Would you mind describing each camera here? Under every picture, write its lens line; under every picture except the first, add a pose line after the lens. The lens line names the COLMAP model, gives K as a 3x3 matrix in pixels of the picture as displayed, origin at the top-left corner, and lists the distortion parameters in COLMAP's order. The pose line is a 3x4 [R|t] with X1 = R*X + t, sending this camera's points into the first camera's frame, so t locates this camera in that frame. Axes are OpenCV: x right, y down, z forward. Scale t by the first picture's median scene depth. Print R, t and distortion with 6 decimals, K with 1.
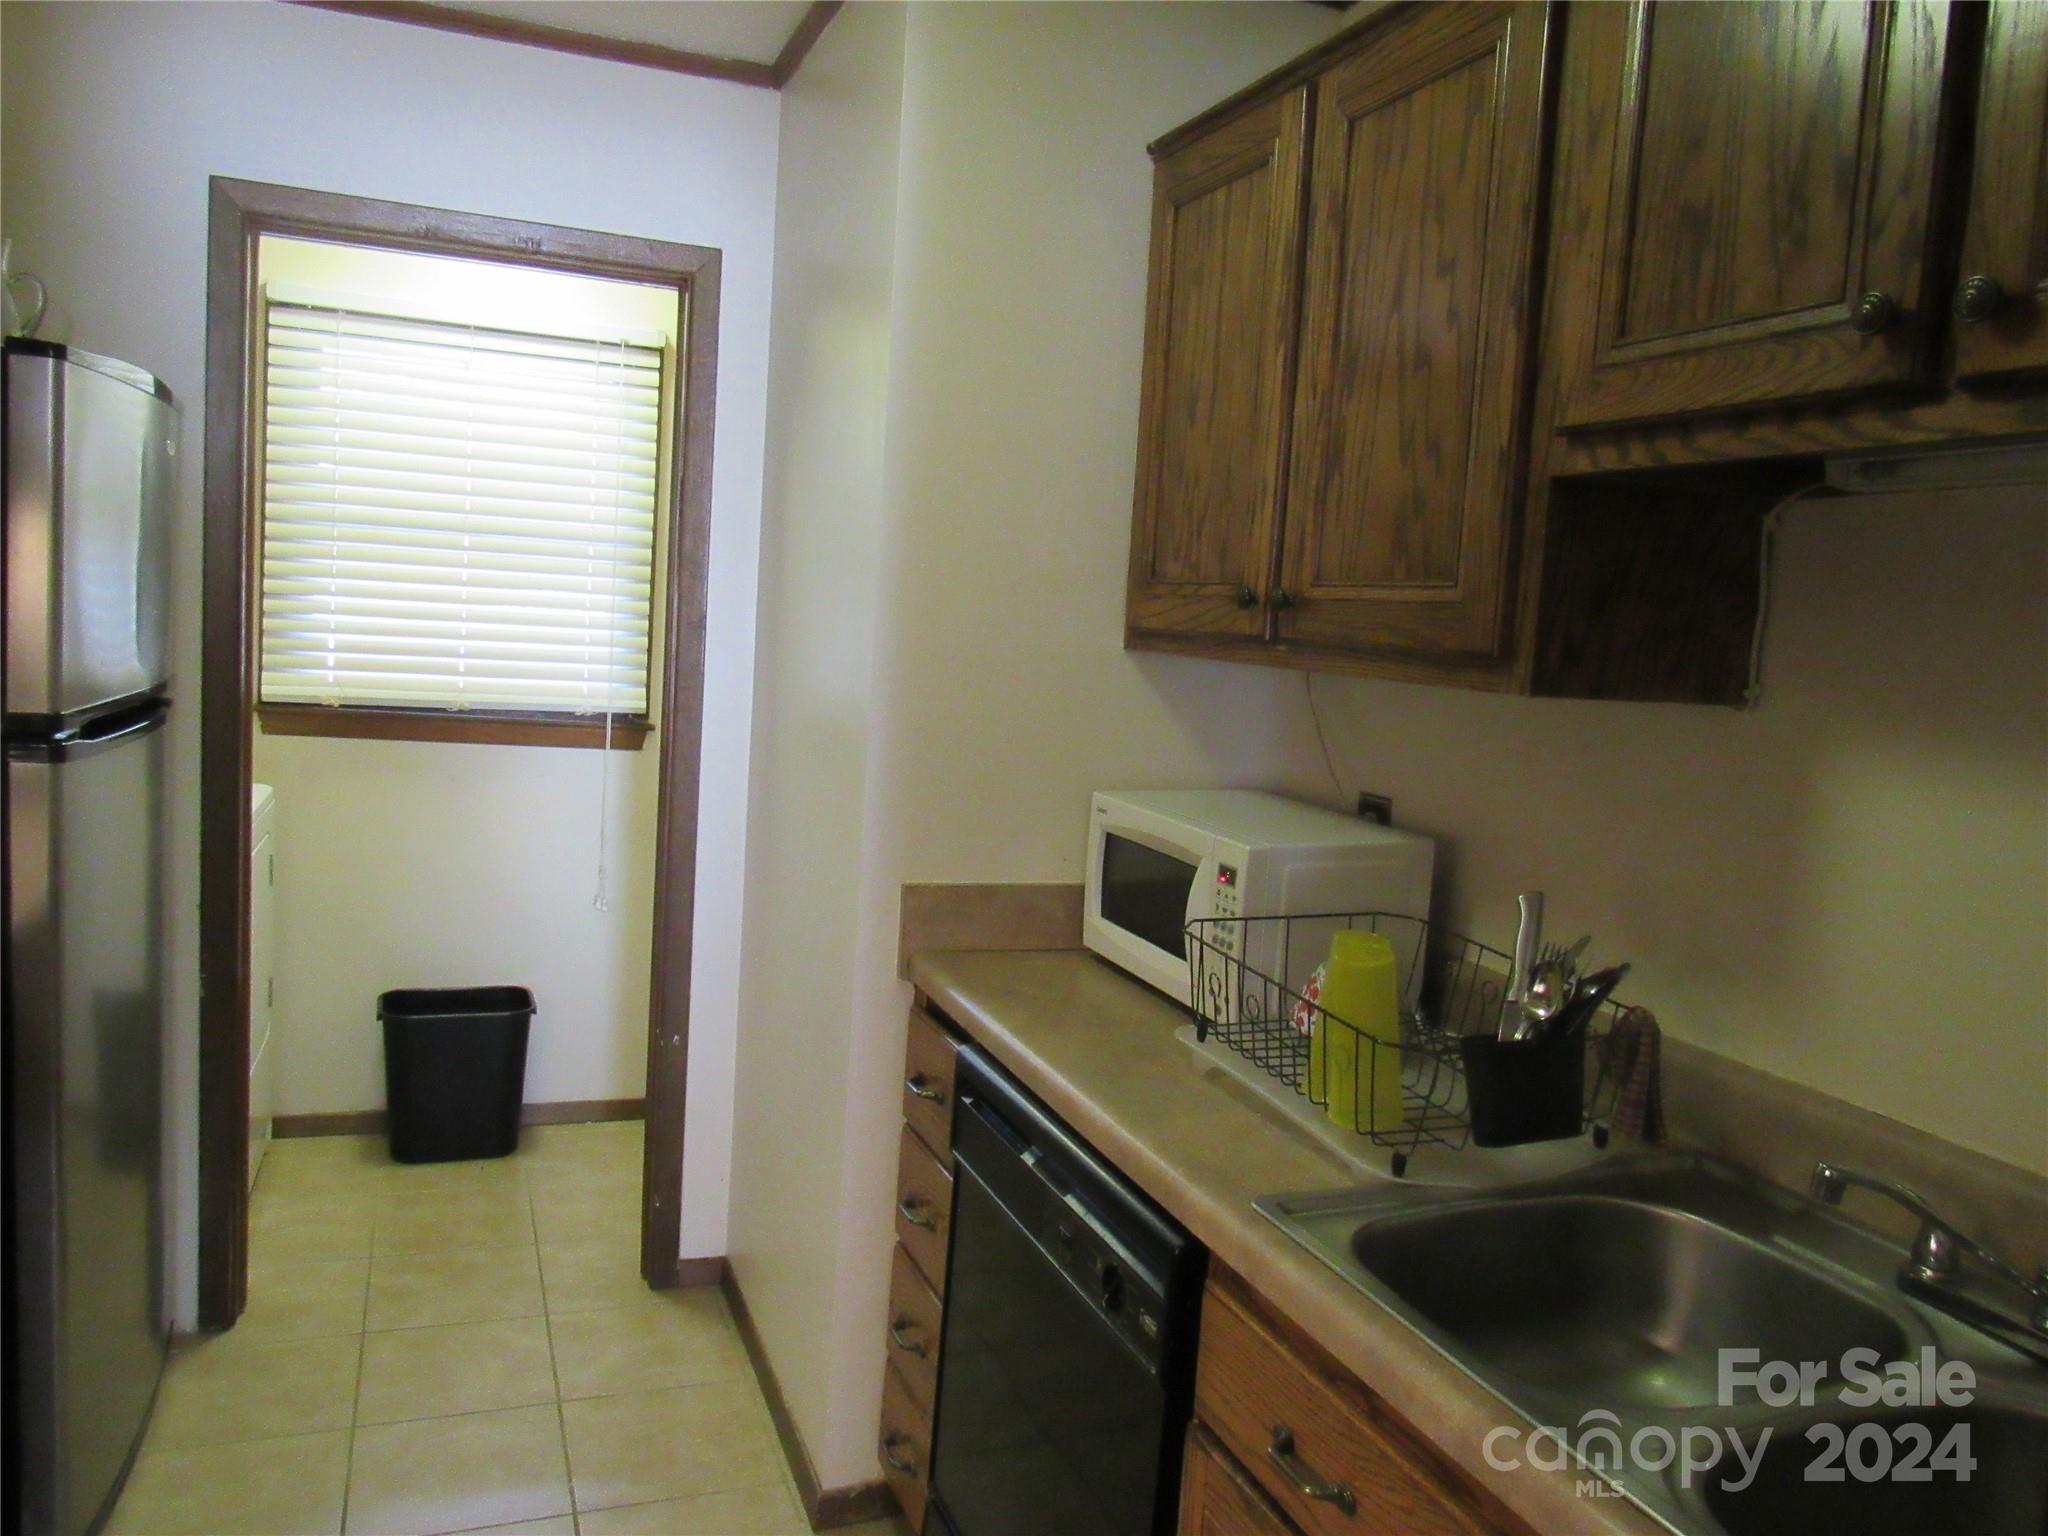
lens RADIAL K [[1465.2, 0, 1032.4], [0, 1465.2, 761.9], [0, 0, 1]] dist [-0.032488, 0.004435]
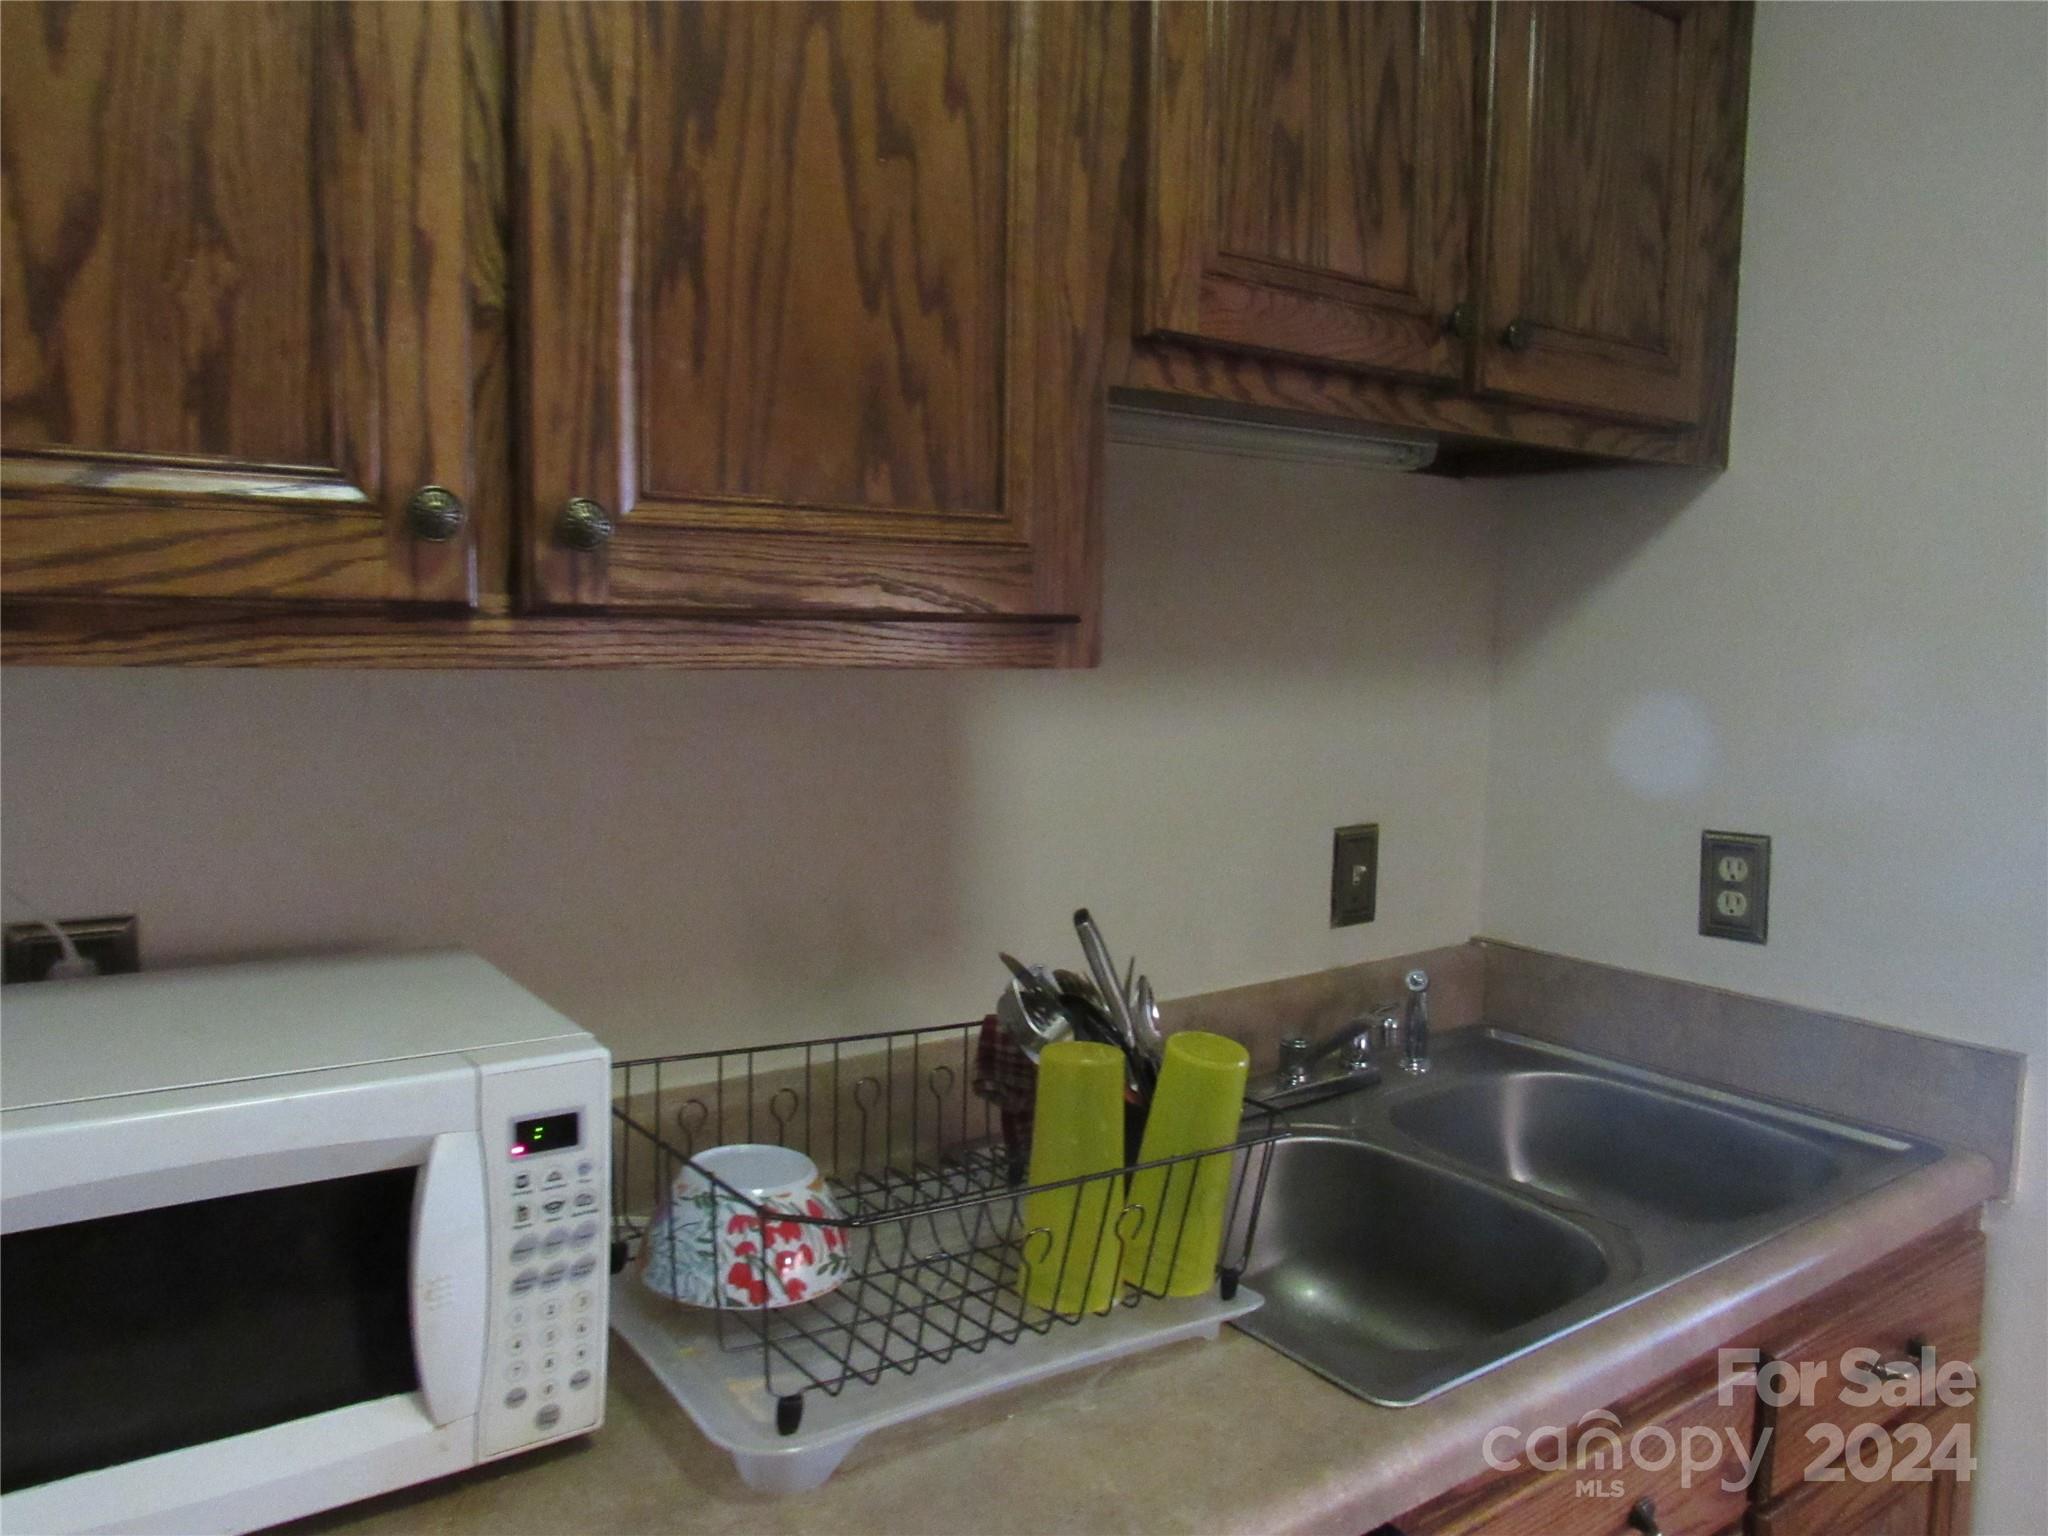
lens RADIAL K [[1465.2, 0, 1024.3], [0, 1465.2, 763.8], [0, 0, 1]] dist [-0.032488, 0.004435]
pose [[-0.234510, -0.172038, 0.956770, -0.527972], [0.055977, 0.980193, 0.189970, -0.189459], [-0.970501, 0.098107, -0.220235, 1.573639]]
